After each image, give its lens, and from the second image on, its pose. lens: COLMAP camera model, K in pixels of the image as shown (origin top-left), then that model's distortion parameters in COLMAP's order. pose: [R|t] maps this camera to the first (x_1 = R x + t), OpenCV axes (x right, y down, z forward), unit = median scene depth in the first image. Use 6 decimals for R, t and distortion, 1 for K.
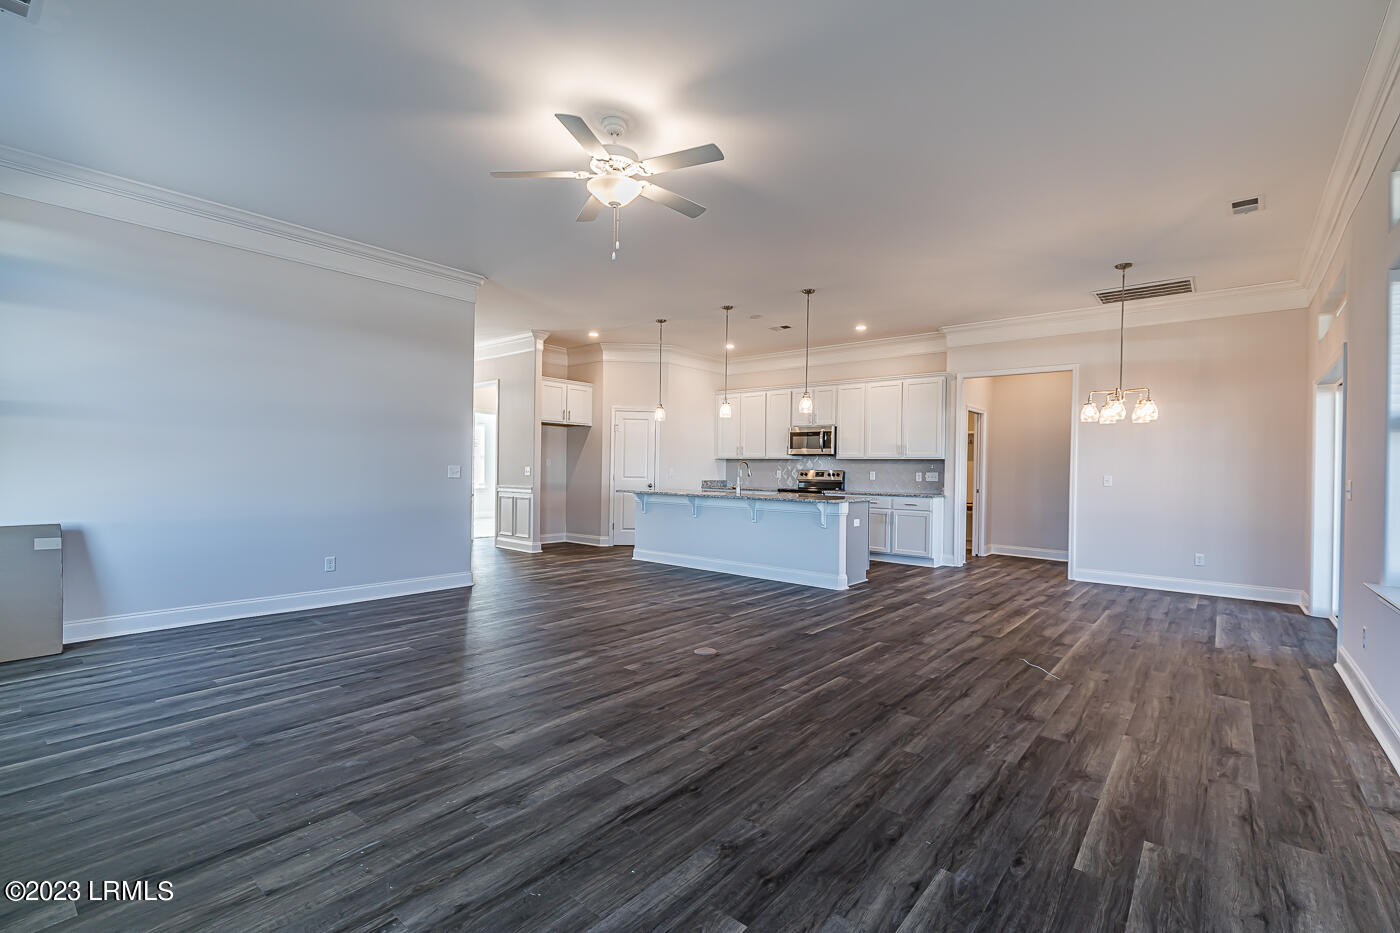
lens RADIAL K [[602.0, 0, 731.8], [0, 602.0, 468.5], [0, 0, 1]] dist [0.005462, 0.000240]
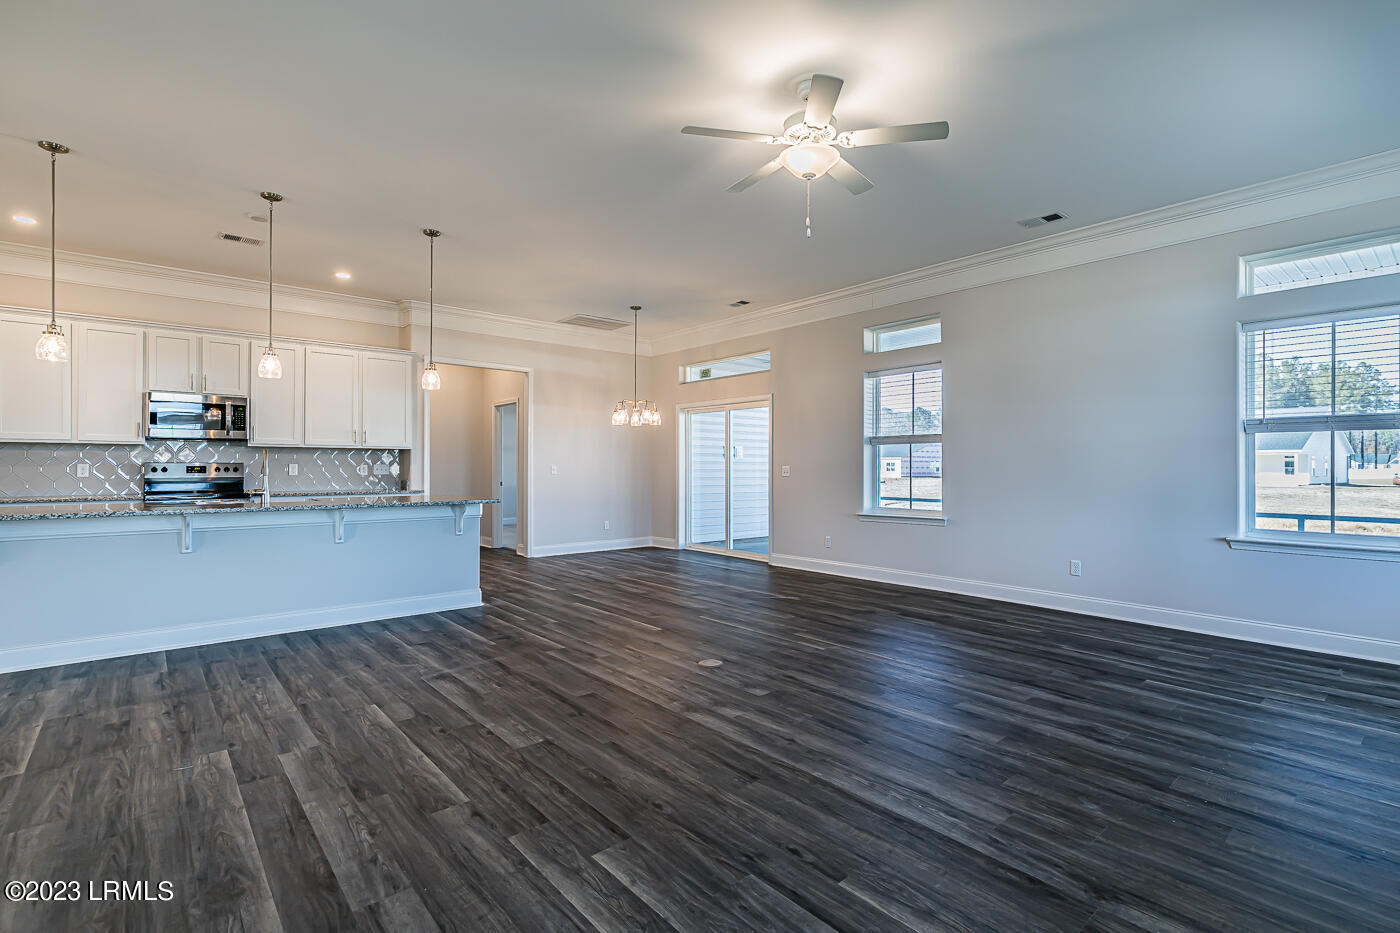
lens RADIAL K [[646.8, 0, 683.3], [0, 646.8, 456.9], [0, 0, 1]] dist [0.010526, -0.000657]
pose [[0.214323, 0.000349, 0.976763, -0.530488], [-0.001619, 0.999999, -0.000002, -0.005623], [-0.976762, -0.001581, 0.214323, 0.434231]]
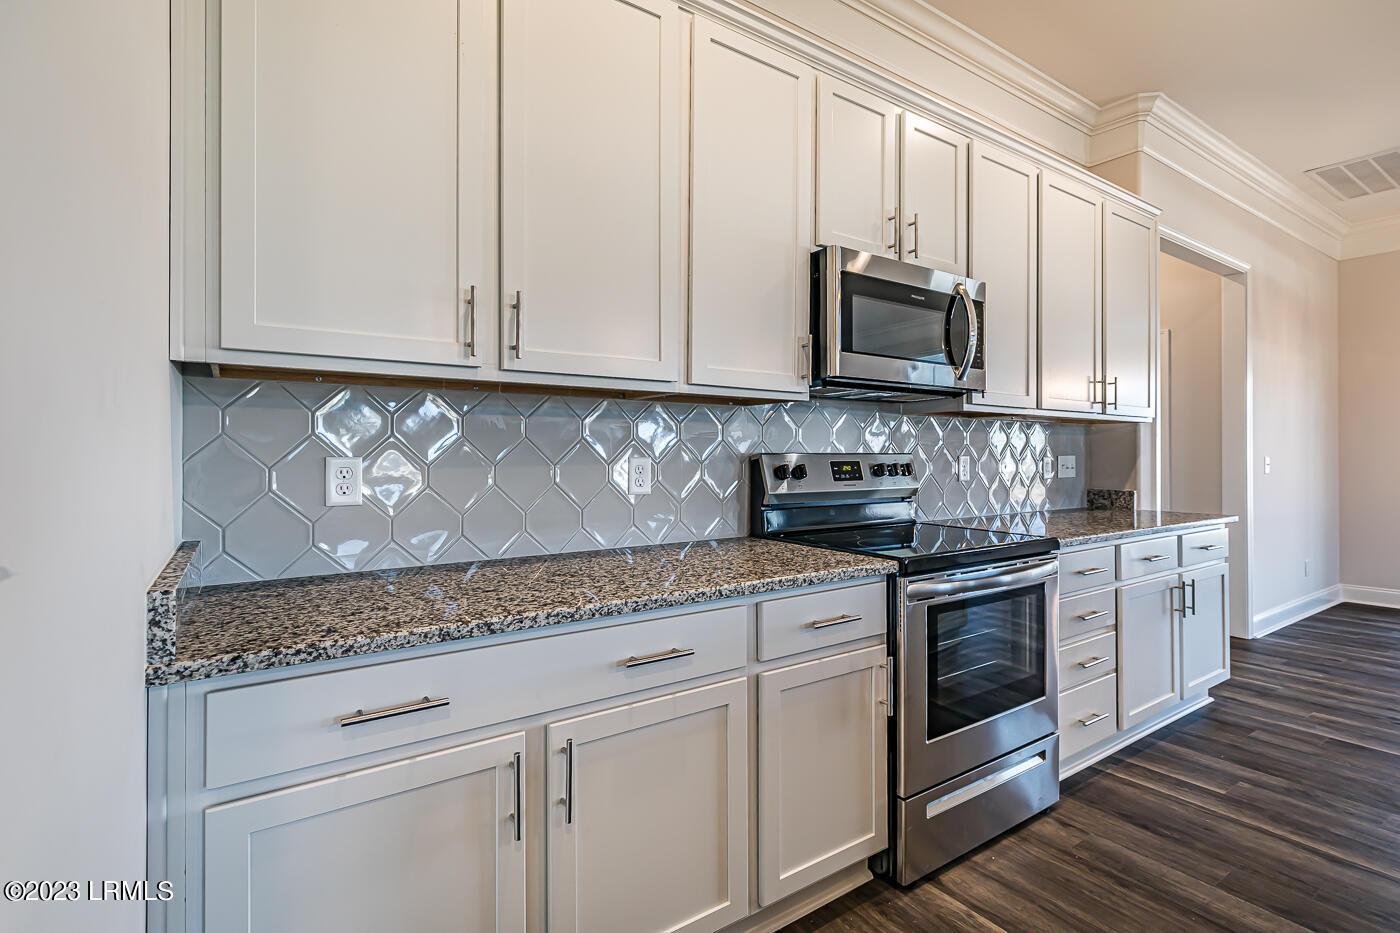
lens RADIAL K [[630.4, 0, 716.8], [0, 630.4, 448.2], [0, 0, 1]] dist [0.000962, 0.000149]
pose [[0.298330, -0.004255, 0.954453, -0.153577], [0.001656, 0.999991, 0.003941, -0.000831], [-0.954461, 0.000405, 0.298334, 1.228564]]
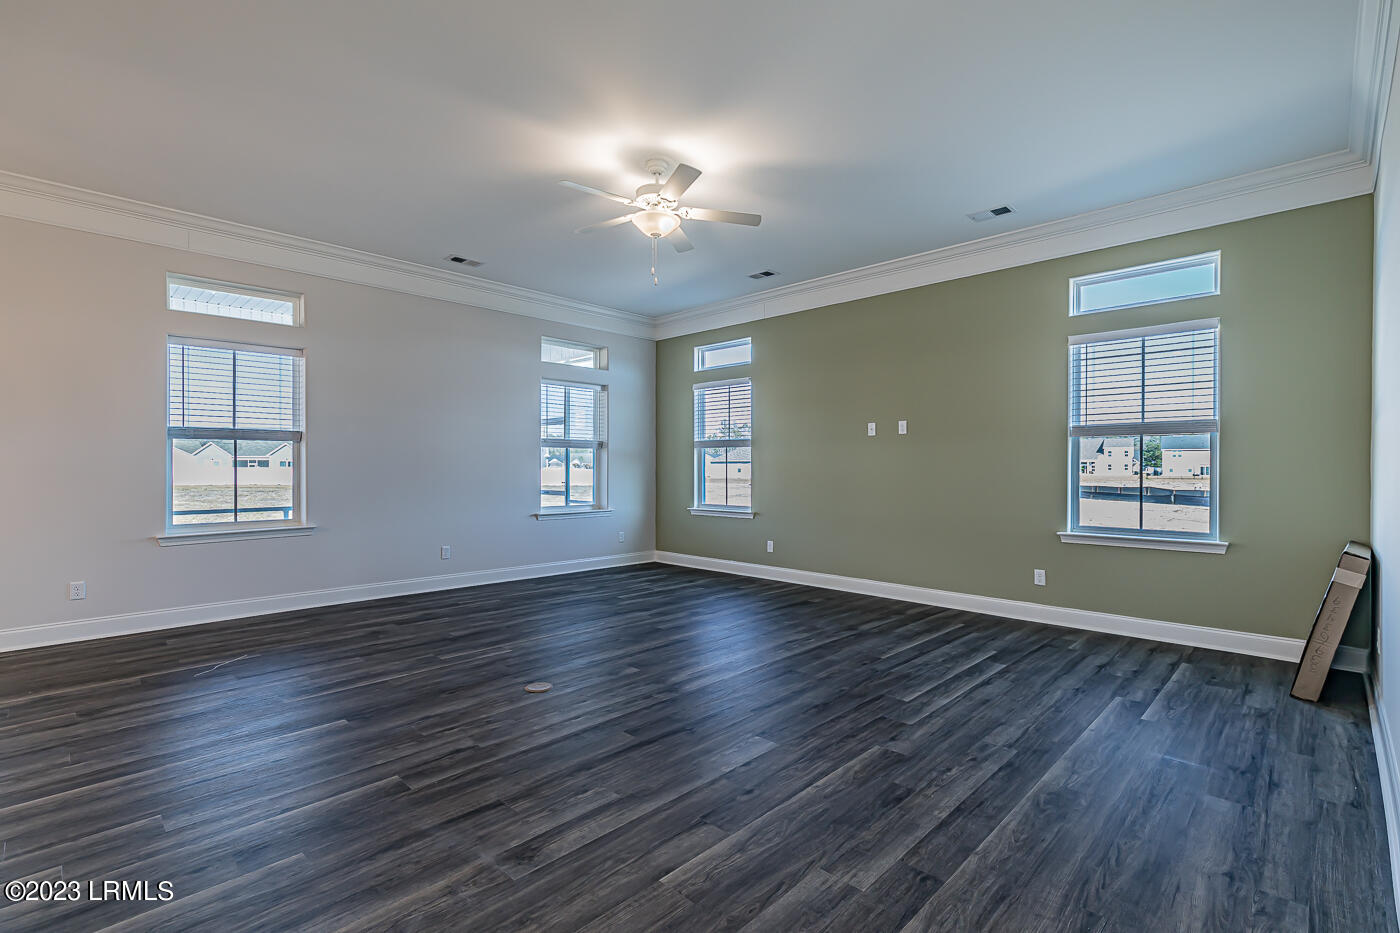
lens RADIAL K [[650.0, 0, 728.6], [0, 650.0, 470.3], [0, 0, 1]] dist [0.009983, 0.000114]
pose [[-0.995797, -0.014775, 0.090385, -0.198765], [-0.014648, 0.999891, 0.002061, -0.000380], [-0.090406, 0.000729, -0.995905, 0.978034]]
